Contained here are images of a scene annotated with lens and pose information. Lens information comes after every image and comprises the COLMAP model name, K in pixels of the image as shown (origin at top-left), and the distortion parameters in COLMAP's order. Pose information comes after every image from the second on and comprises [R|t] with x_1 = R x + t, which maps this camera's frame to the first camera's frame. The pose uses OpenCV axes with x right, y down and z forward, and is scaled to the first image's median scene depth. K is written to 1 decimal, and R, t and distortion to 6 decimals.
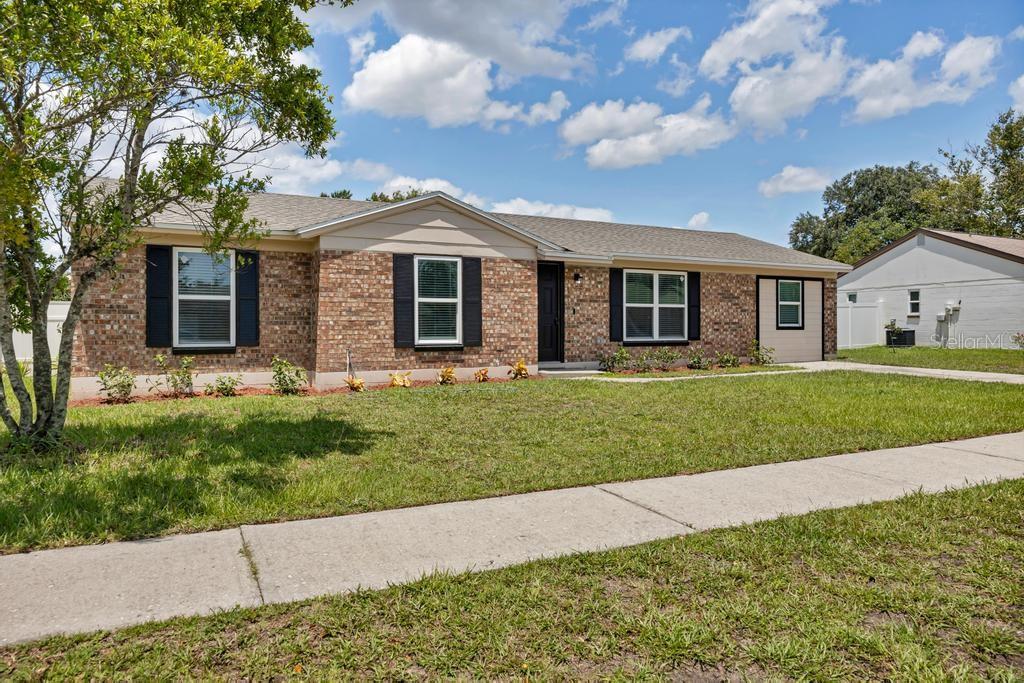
lens RADIAL K [[674.7, 0, 508.9], [0, 674.7, 332.5], [0, 0, 1]] dist [0.005855, 0.000745]
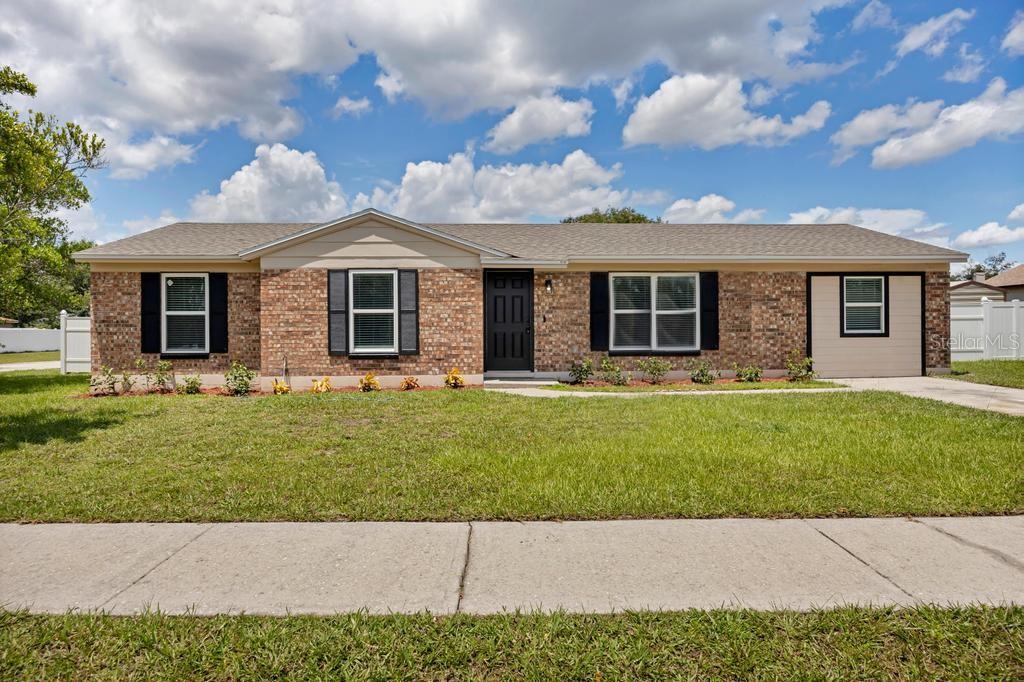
lens RADIAL K [[576.3, 0, 520.2], [0, 576.3, 335.2], [0, 0, 1]] dist [-0.003353, -0.002808]
pose [[0.901597, -0.000894, -0.432576, 0.457693], [0.000628, 1.000000, -0.000760, -0.008475], [0.432577, 0.000413, 0.901597, 0.262414]]
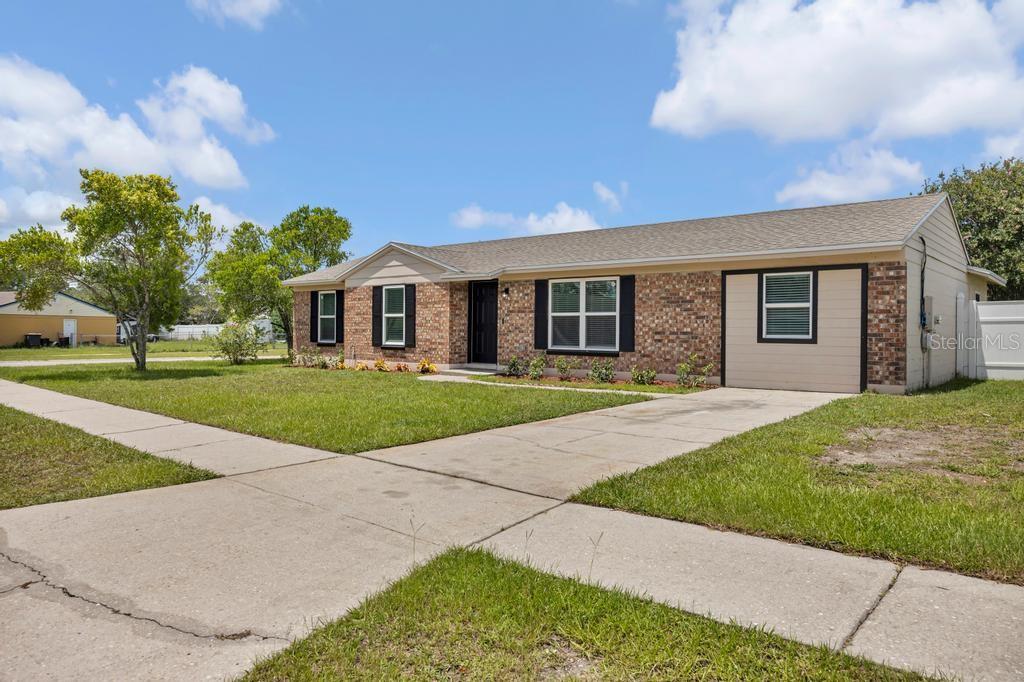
lens RADIAL K [[674.7, 0, 547.2], [0, 674.7, 331.6], [0, 0, 1]] dist [0.005855, 0.000745]
pose [[0.407488, 0.003512, -0.913204, 1.275050], [-0.020287, 0.999781, -0.005208, -0.009996], [0.912985, 0.020648, 0.407469, 0.652291]]
